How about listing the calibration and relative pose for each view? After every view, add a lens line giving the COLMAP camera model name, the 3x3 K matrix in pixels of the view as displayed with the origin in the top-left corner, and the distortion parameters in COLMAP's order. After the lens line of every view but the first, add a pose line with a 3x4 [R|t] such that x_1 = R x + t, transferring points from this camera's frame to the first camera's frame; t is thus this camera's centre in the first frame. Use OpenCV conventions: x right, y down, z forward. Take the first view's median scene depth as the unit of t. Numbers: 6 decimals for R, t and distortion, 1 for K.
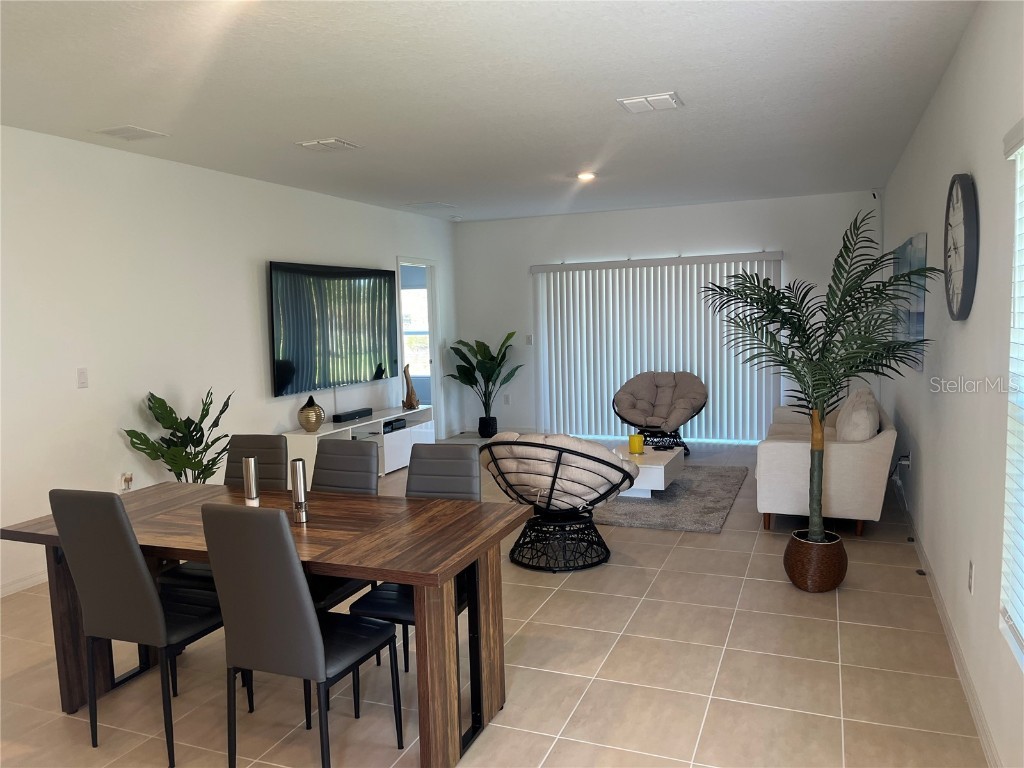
lens RADIAL K [[773.6, 0, 512.0], [0, 773.6, 384.0], [0, 0, 1]] dist [0.066991, -0.121957]
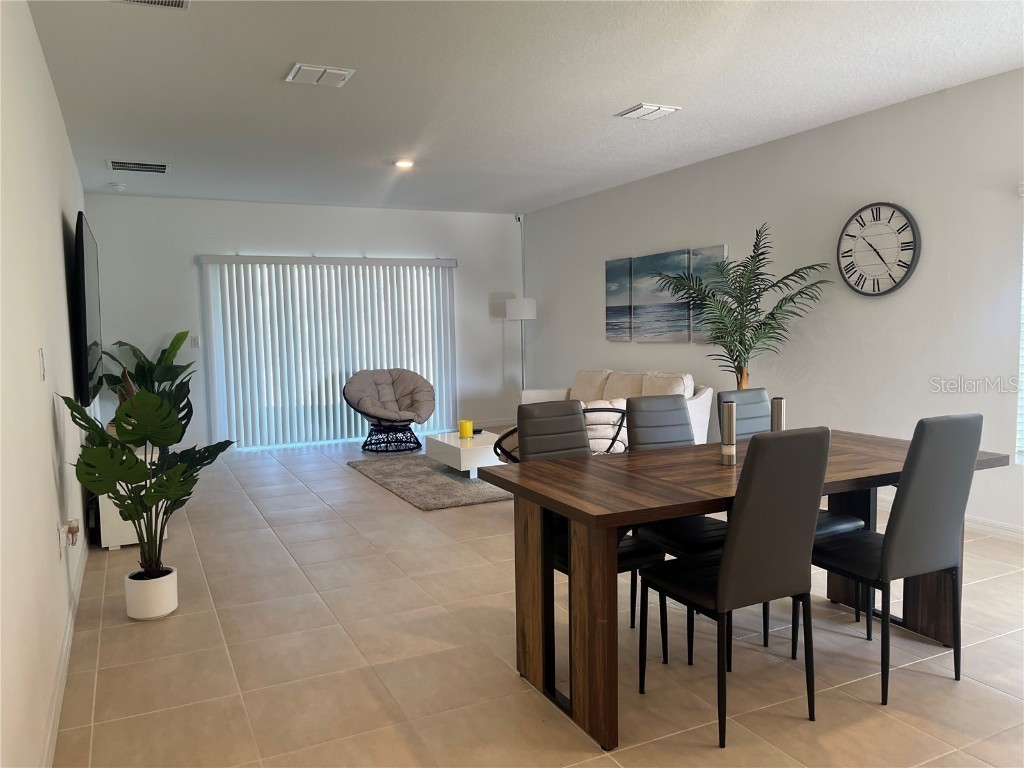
lens RADIAL K [[773.6, 0, 512.0], [0, 773.6, 384.0], [0, 0, 1]] dist [0.066991, -0.121957]
pose [[0.662464, -0.045506, 0.747710, -0.426200], [0.070537, 0.997508, -0.001787, 0.017130], [-0.745765, 0.053925, 0.664023, 0.189767]]
